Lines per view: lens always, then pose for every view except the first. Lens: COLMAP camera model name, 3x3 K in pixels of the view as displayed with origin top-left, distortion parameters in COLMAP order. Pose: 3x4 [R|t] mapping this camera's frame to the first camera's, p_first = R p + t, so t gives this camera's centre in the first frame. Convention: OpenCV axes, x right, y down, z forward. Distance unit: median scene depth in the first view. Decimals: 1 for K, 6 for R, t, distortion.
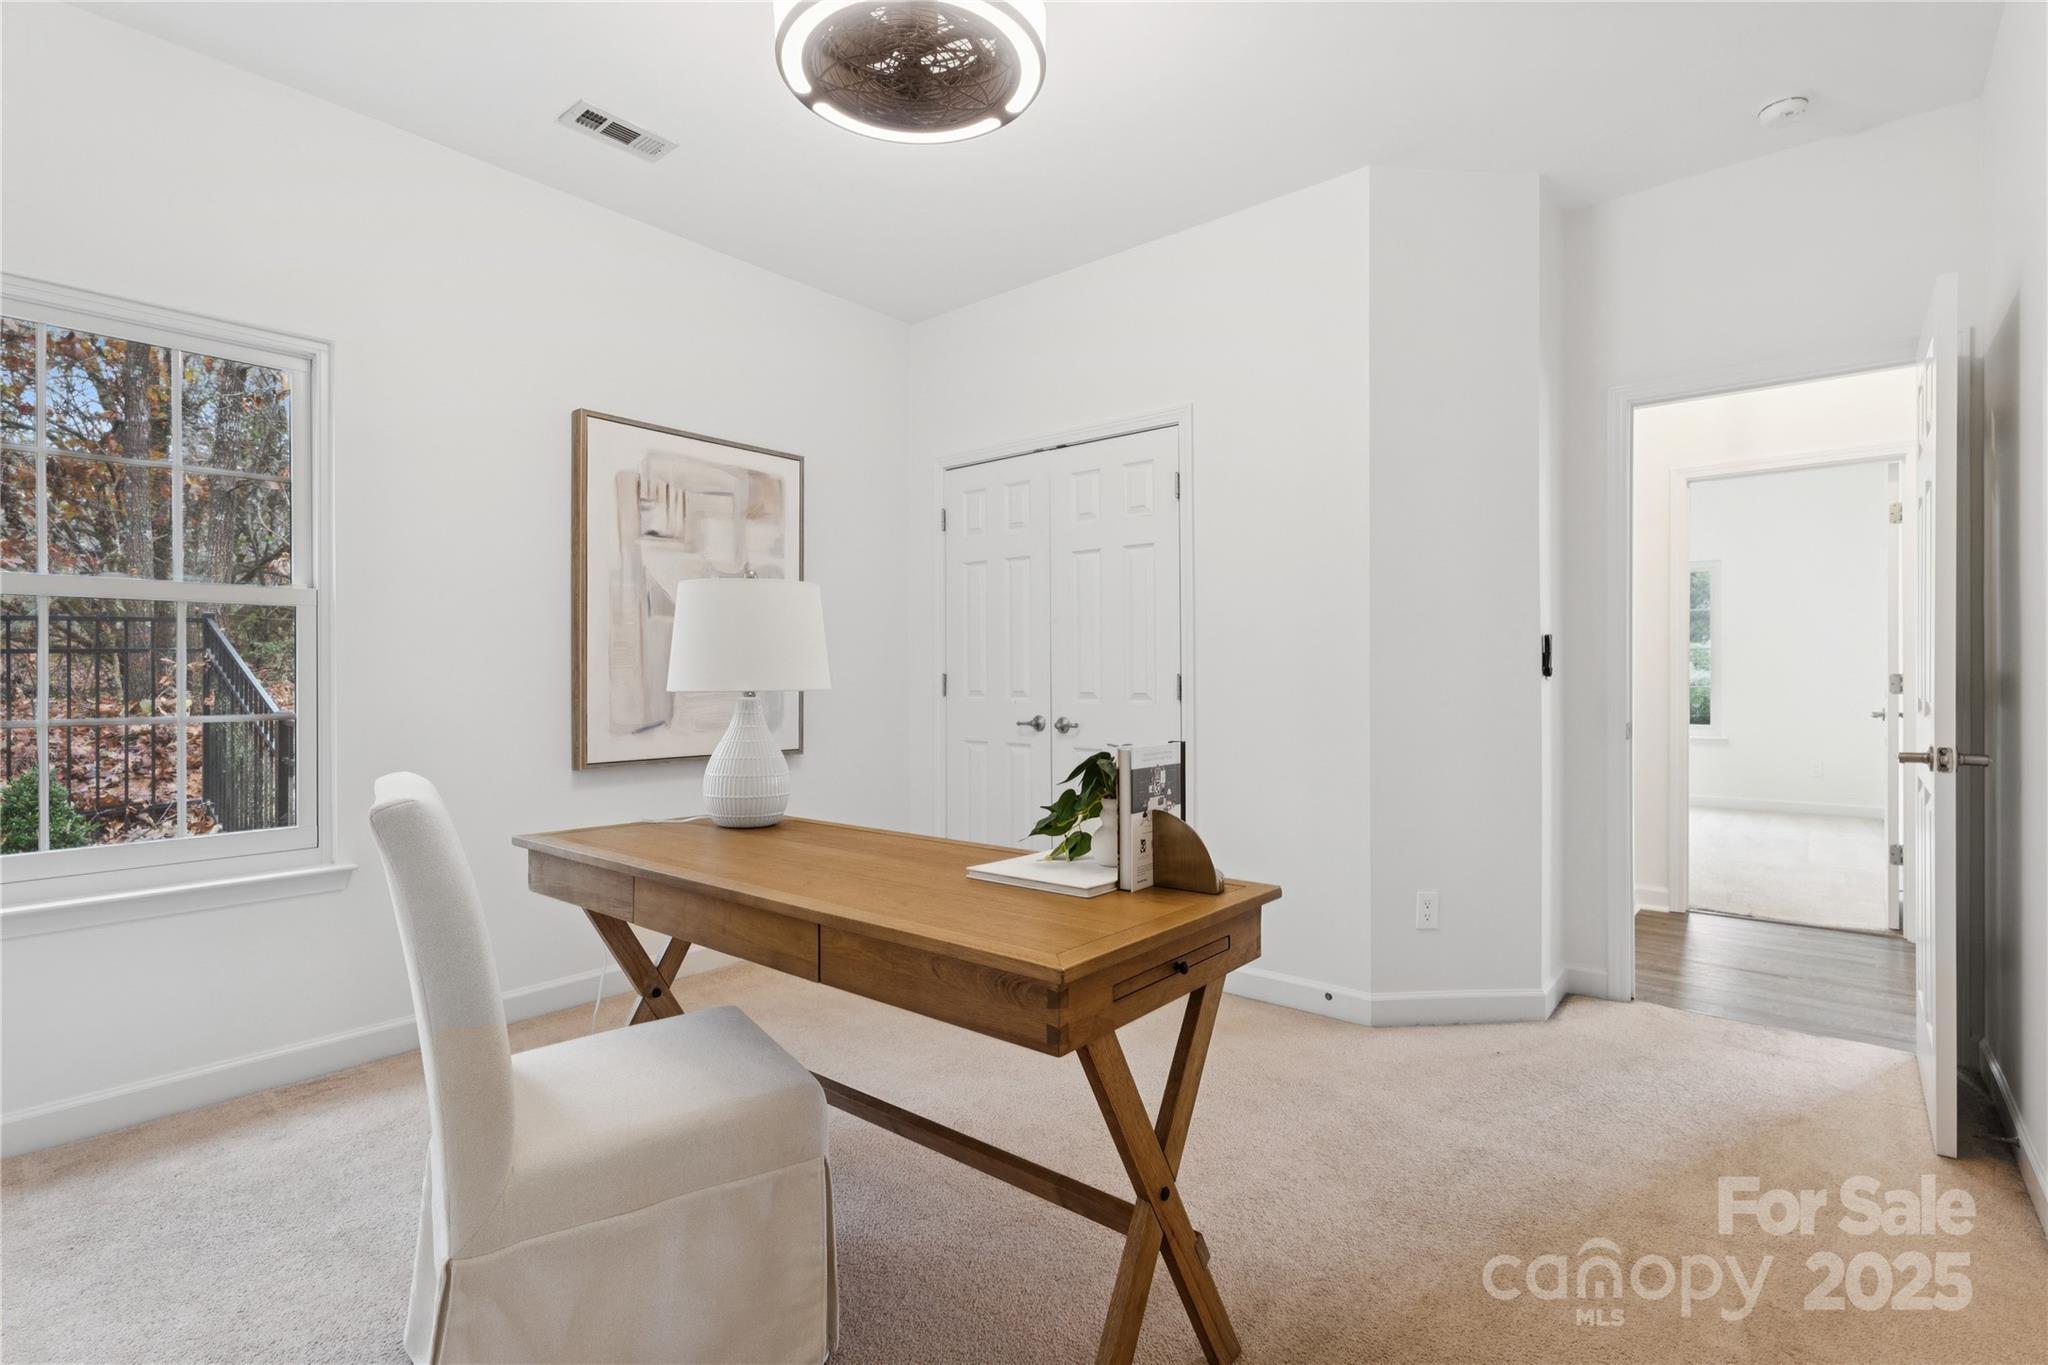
lens RADIAL K [[968.1, 0, 1007.4], [0, 968.1, 684.2], [0, 0, 1]] dist [0.005848, -0.000192]
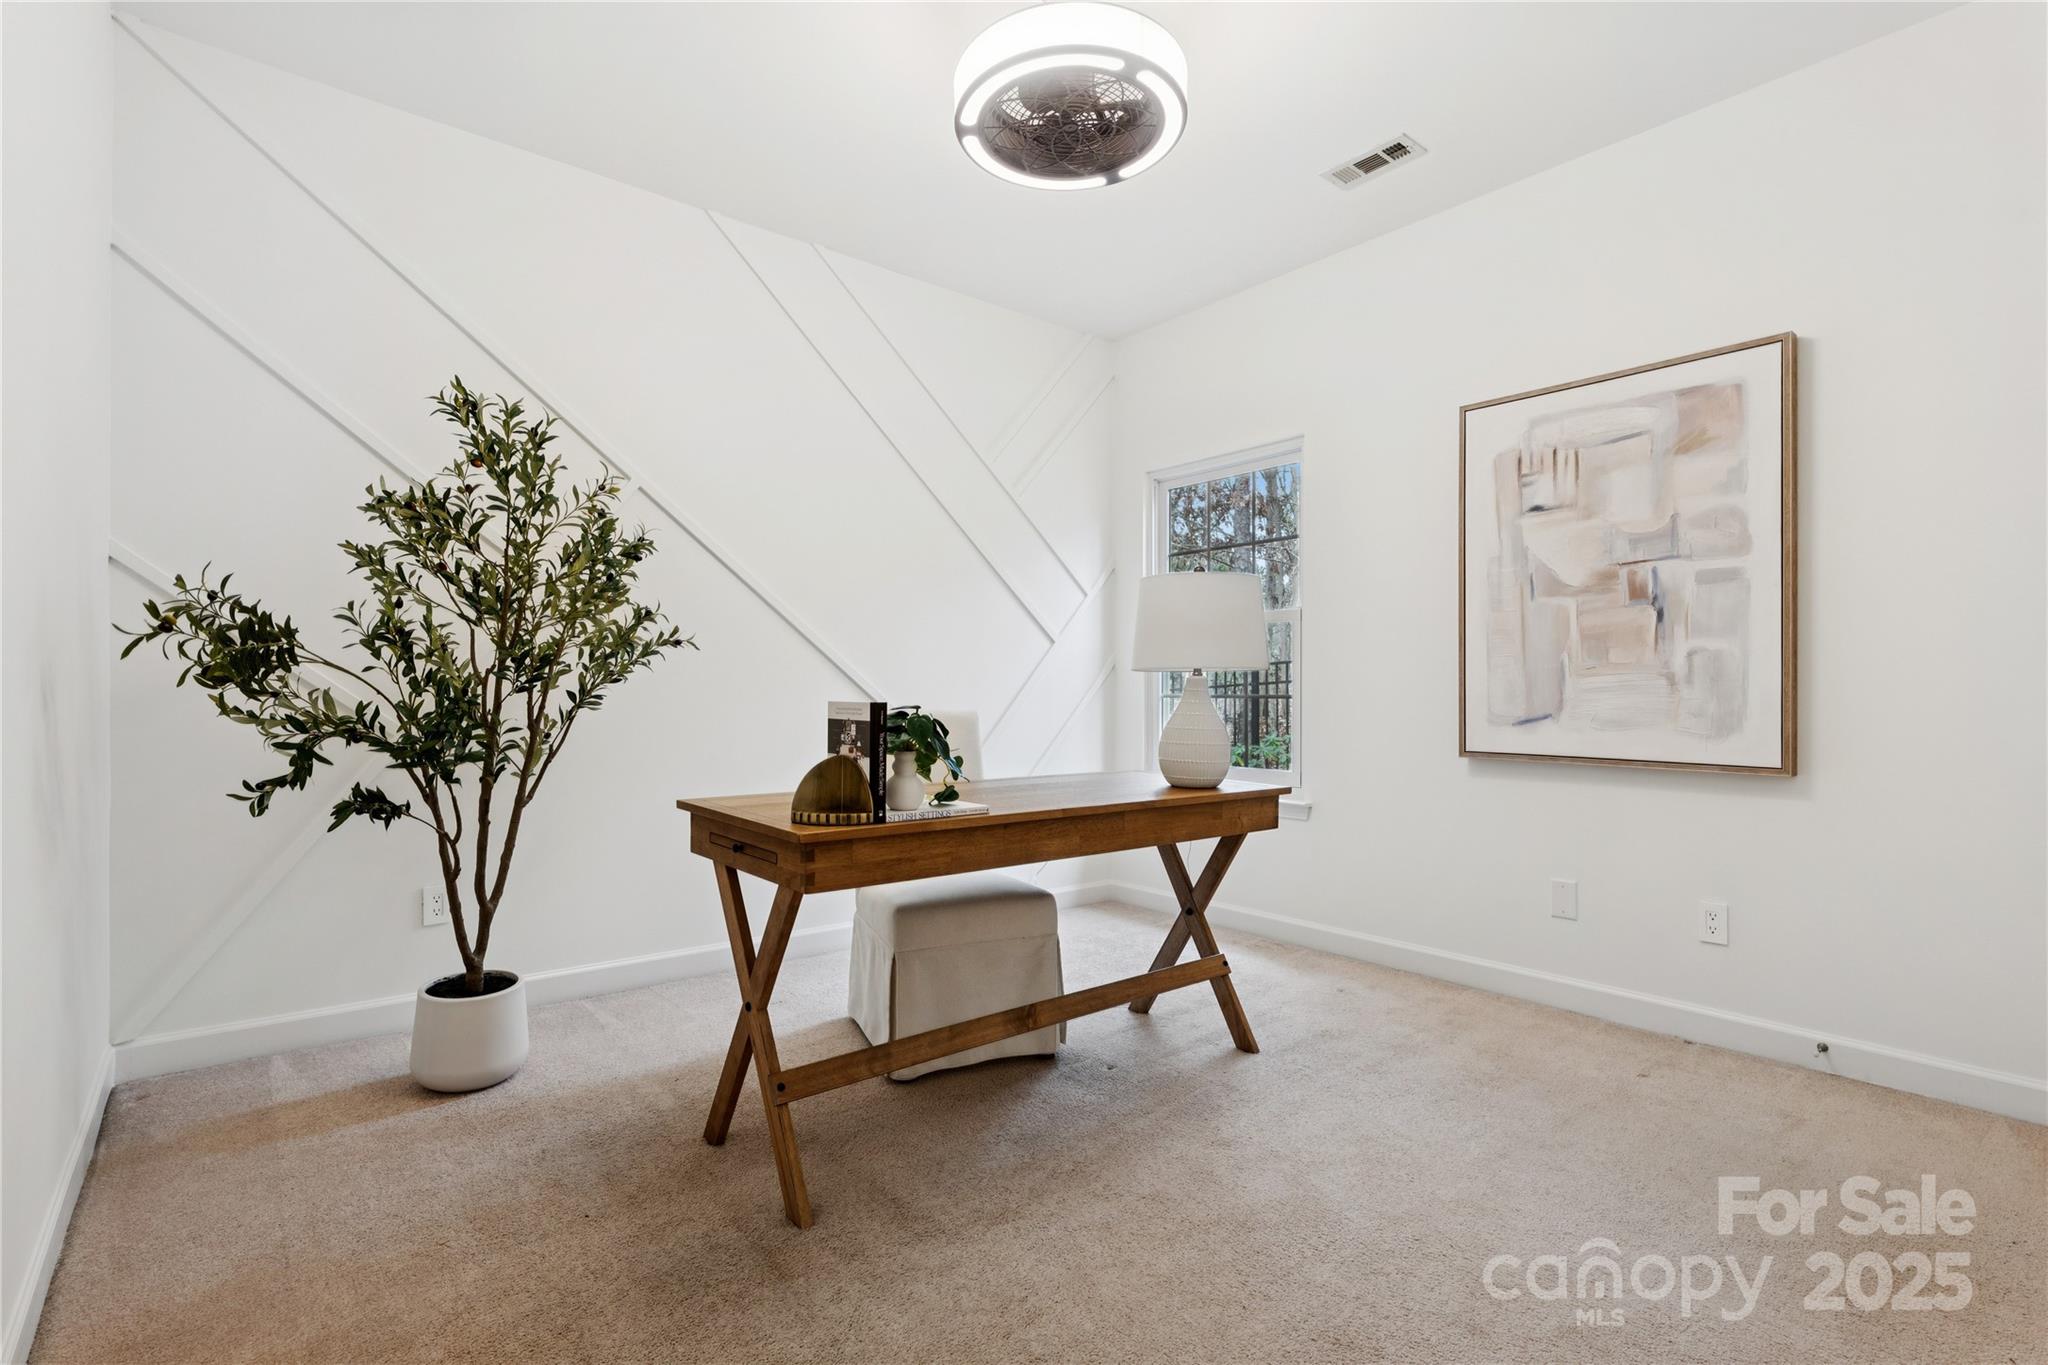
lens RADIAL K [[968.1, 0, 1025.5], [0, 968.1, 687.1], [0, 0, 1]] dist [0.005848, -0.000192]
pose [[-0.195326, -0.003476, -0.980732, 0.632466], [-0.013906, 0.999903, -0.000775, 0.020809], [0.980640, 0.013487, -0.195355, 0.712256]]
